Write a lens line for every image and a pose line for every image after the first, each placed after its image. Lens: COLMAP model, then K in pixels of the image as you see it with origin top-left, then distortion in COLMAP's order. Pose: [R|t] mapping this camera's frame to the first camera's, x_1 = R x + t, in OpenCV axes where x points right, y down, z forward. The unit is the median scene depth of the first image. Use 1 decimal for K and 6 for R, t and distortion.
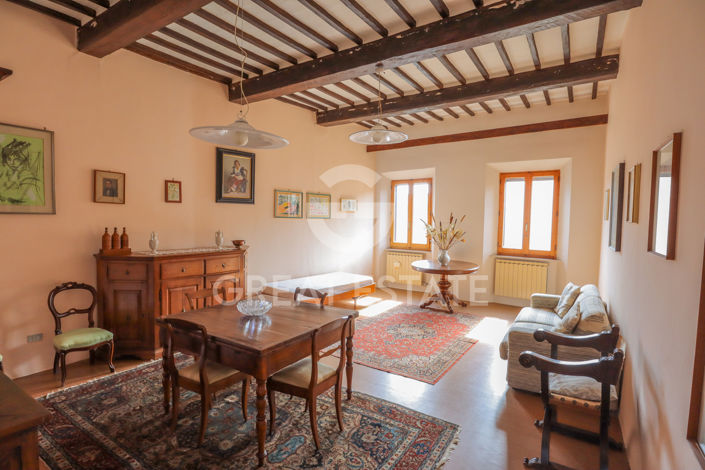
lens RADIAL K [[360.7, 0, 352.7], [0, 360.7, 237.0], [0, 0, 1]] dist [-0.028799, 0.001879]
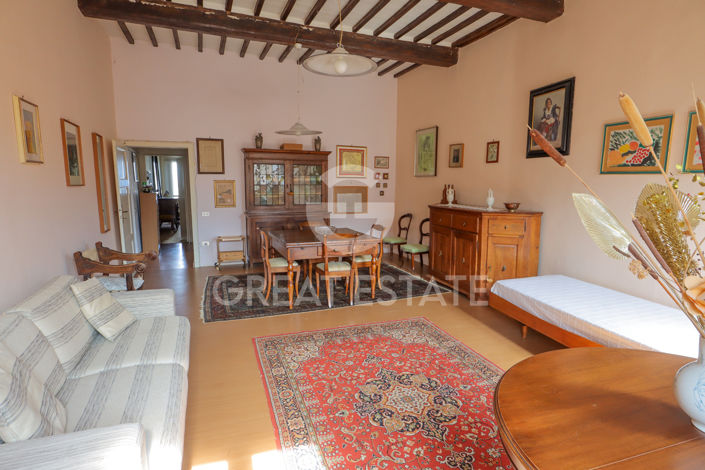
lens RADIAL K [[360.7, 0, 352.3], [0, 360.7, 229.4], [0, 0, 1]] dist [-0.028799, 0.001879]
pose [[-0.567564, 0.089425, -0.818458, 0.619828], [-0.058420, 0.987204, 0.148373, -0.034076], [0.821254, 0.132026, -0.555078, 1.263832]]
